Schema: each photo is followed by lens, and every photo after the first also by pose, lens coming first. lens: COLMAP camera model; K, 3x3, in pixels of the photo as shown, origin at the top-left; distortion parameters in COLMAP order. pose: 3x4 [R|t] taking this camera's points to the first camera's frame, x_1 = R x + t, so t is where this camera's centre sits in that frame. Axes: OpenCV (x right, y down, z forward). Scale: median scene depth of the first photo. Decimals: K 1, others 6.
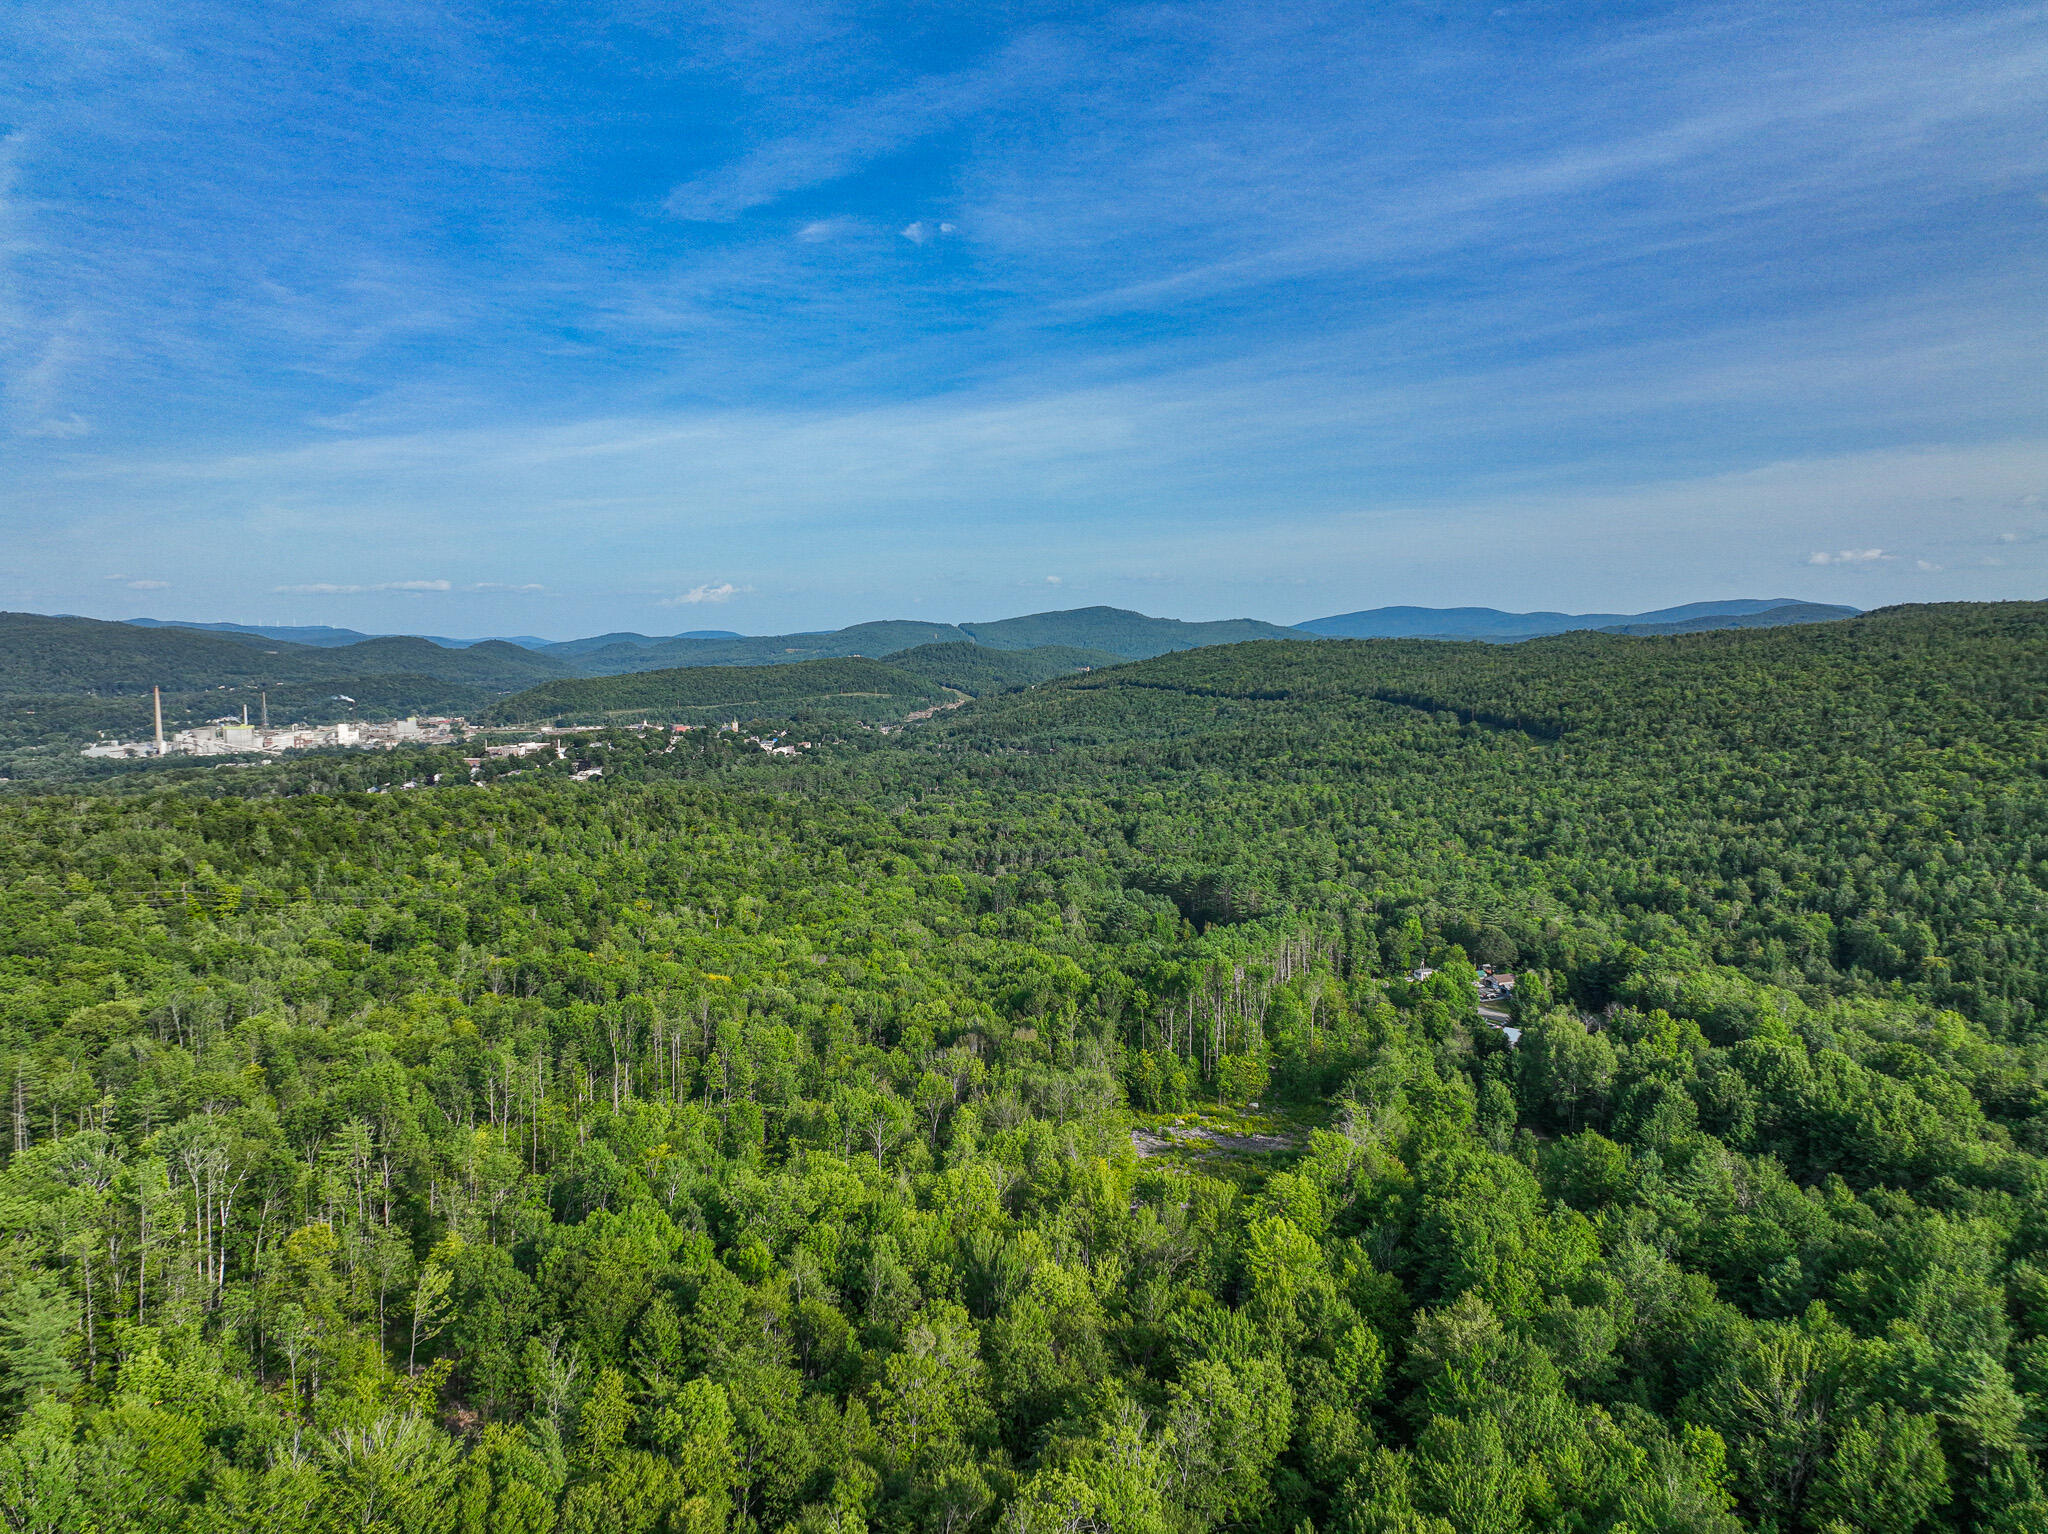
lens RADIAL K [[1441.8, 0, 1023.3], [0, 1441.8, 774.0], [0, 0, 1]] dist [0.001218, 0.020765]
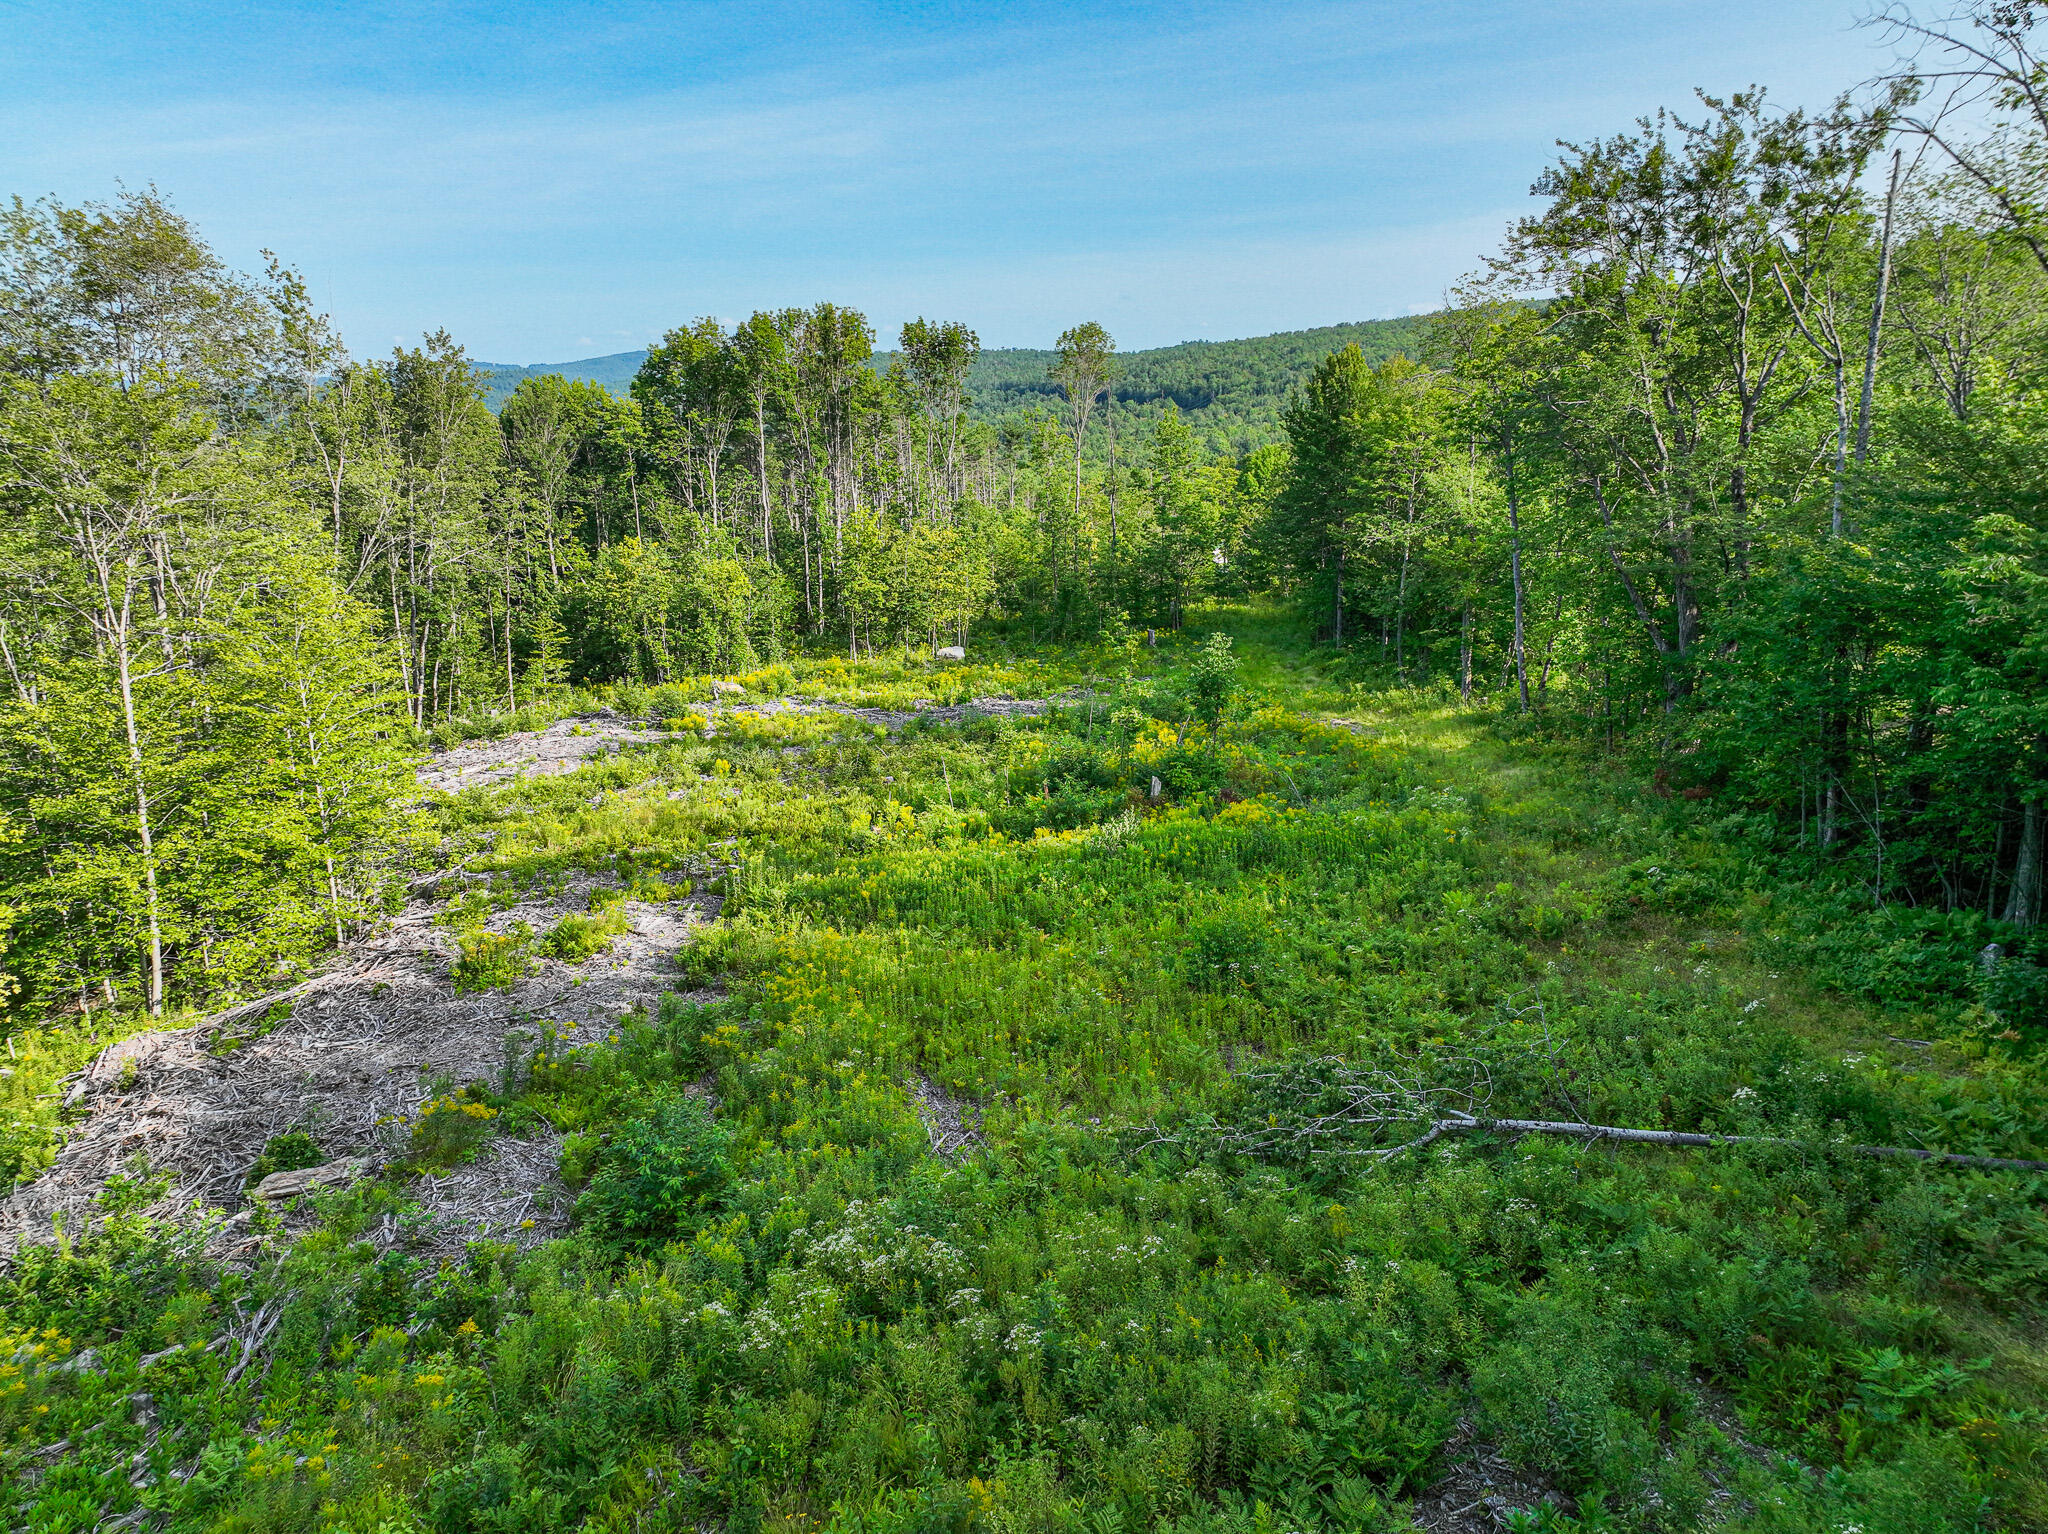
lens RADIAL K [[1441.8, 0, 1029.5], [0, 1441.8, 768.4], [0, 0, 1]] dist [0.001218, 0.020765]
pose [[0.962883, -0.072399, 0.260029, 0.017833], [0.030684, 0.986471, 0.161036, 0.042077], [-0.268170, -0.147080, 0.952078, 0.137701]]
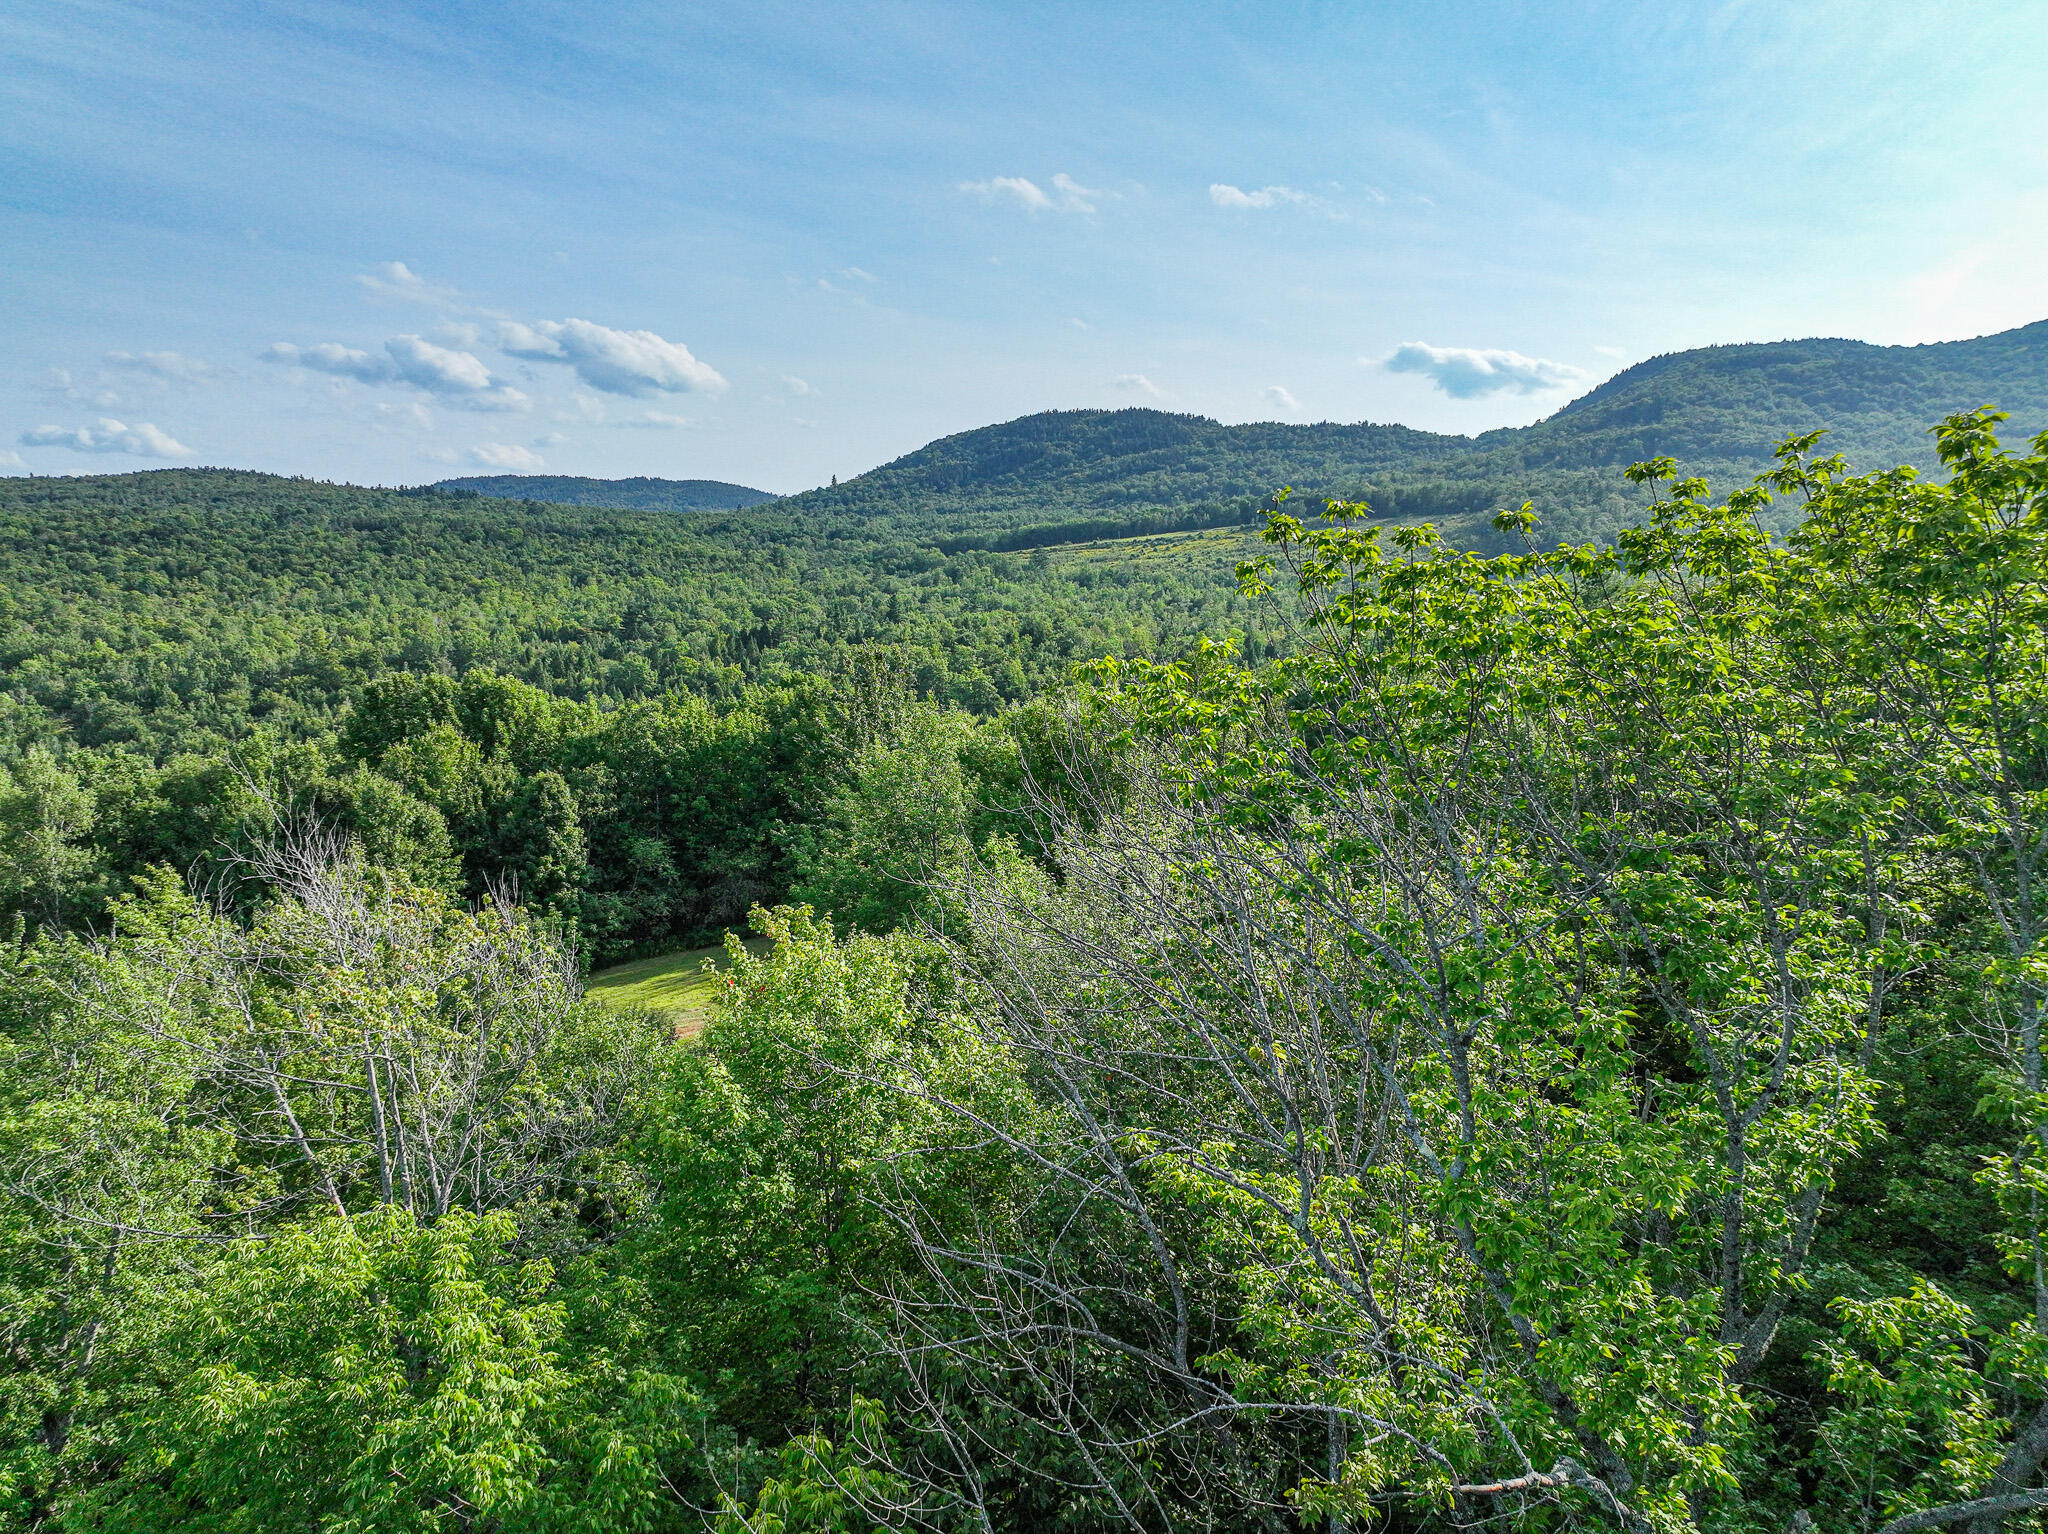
lens RADIAL K [[1441.8, 0, 1027.0], [0, 1441.8, 765.2], [0, 0, 1]] dist [0.001218, 0.020765]
pose [[0.126448, -0.102852, 0.986627, 0.021422], [0.098581, 0.990989, 0.090673, 0.033605], [-0.987063, 0.085798, 0.135448, 0.136267]]
